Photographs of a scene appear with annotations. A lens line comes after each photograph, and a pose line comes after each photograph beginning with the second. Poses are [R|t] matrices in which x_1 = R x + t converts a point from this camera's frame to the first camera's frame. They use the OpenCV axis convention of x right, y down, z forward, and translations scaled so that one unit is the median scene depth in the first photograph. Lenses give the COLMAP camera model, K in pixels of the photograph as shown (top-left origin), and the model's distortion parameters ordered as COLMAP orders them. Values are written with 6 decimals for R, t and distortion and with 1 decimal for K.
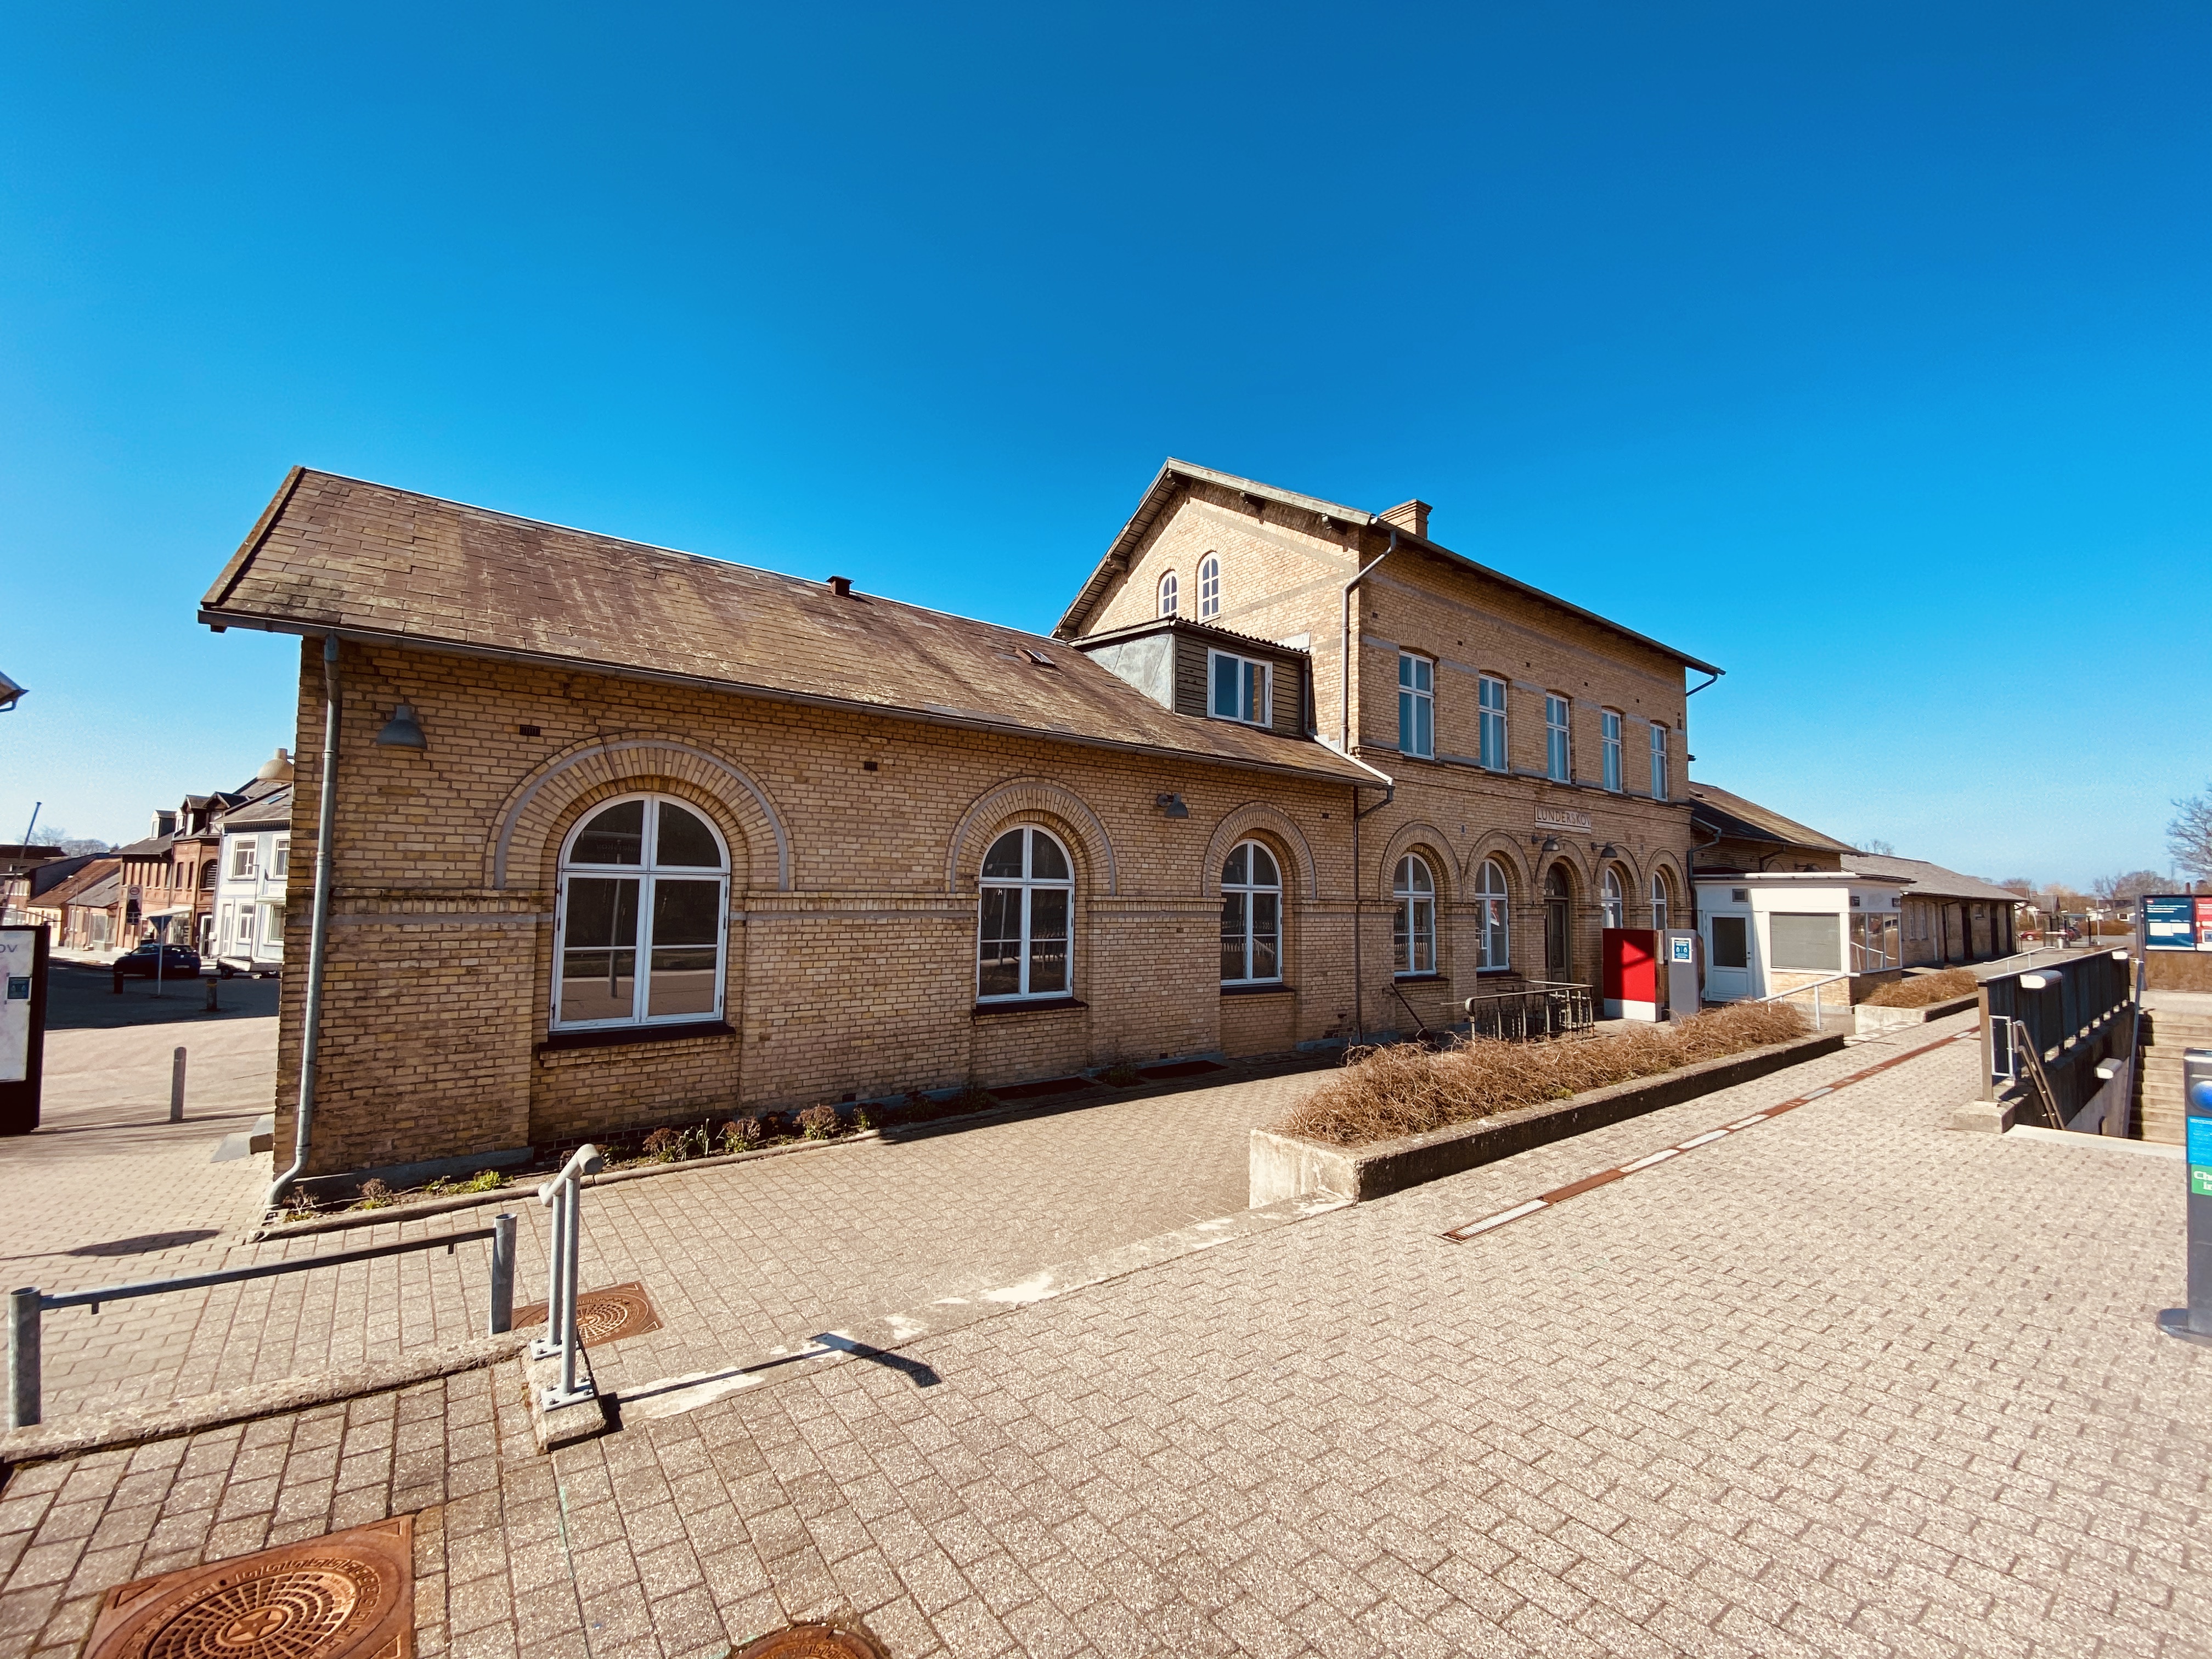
lens RADIAL K [[896.1, 0, 1098.3], [0, 896.1, 840.0], [0, 0, 1]] dist [0.019403, -0.019648]
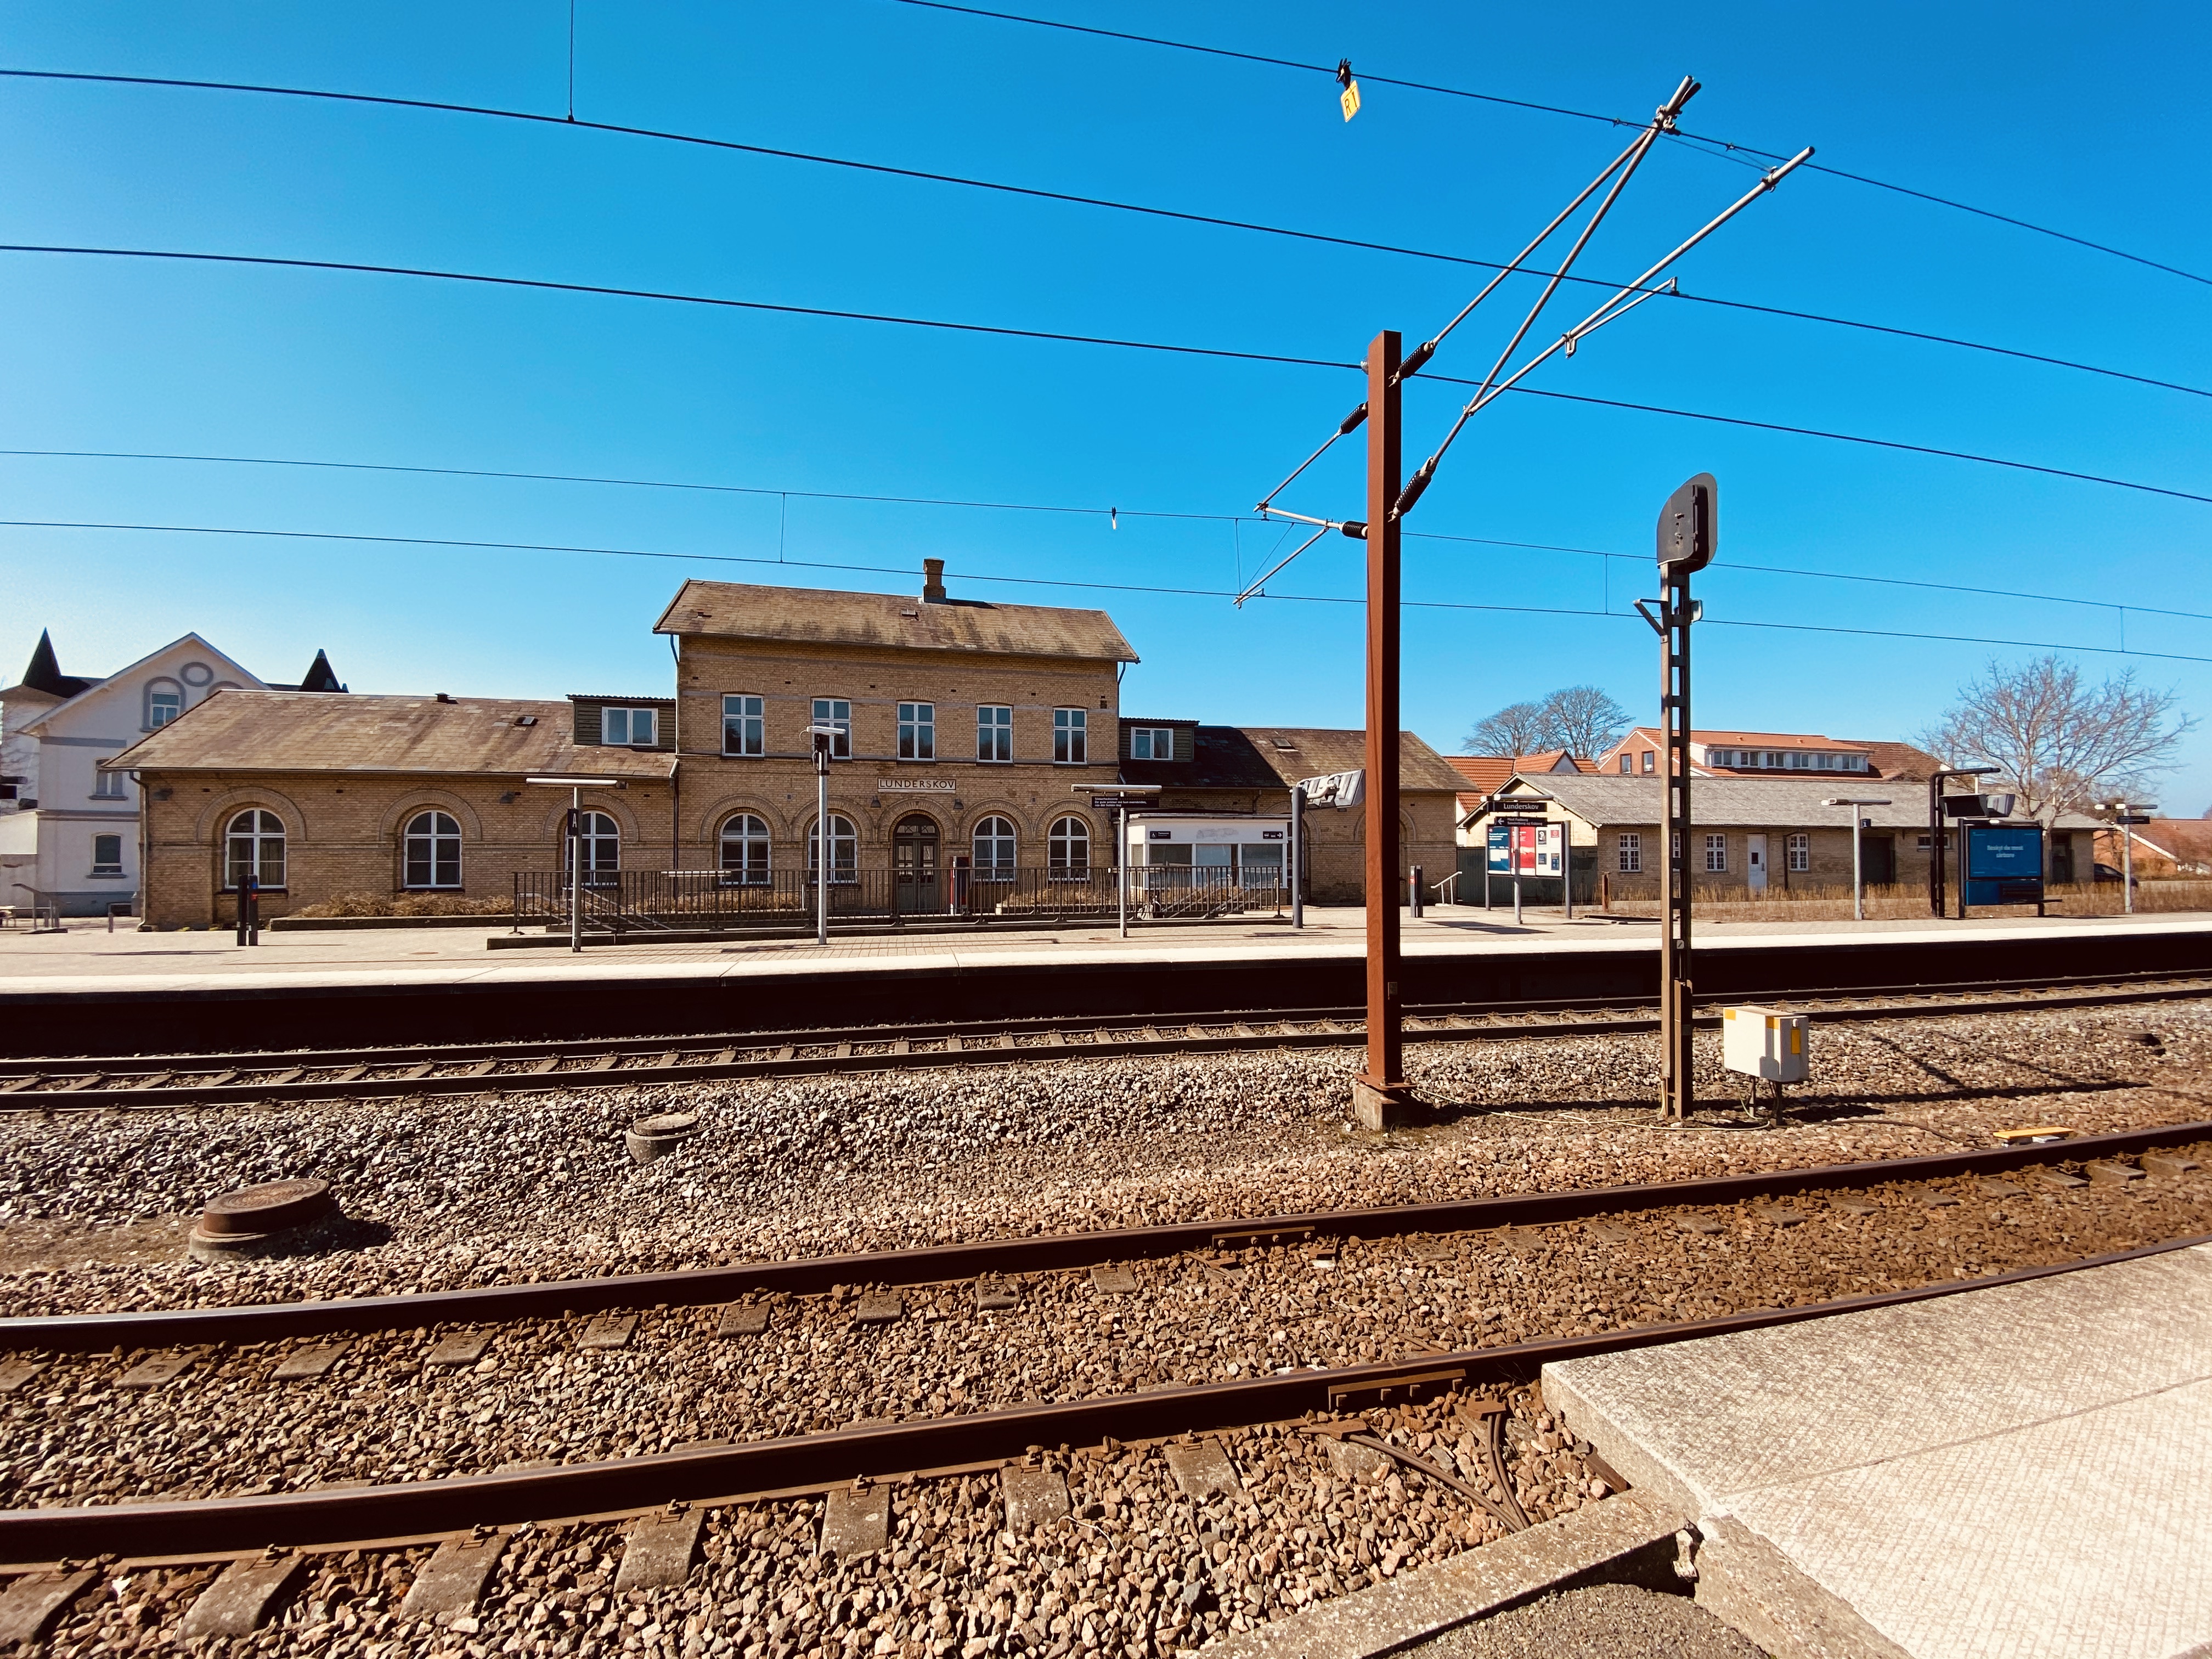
lens RADIAL K [[894.1, 0, 1116.8], [0, 894.1, 838.9], [0, 0, 1]] dist [0.052399, -0.039740]
pose [[0.909967, -0.020828, -0.414158, 3.321706], [0.041993, 0.998232, 0.042064, 0.040935], [0.412550, -0.055669, 0.909233, -0.516194]]
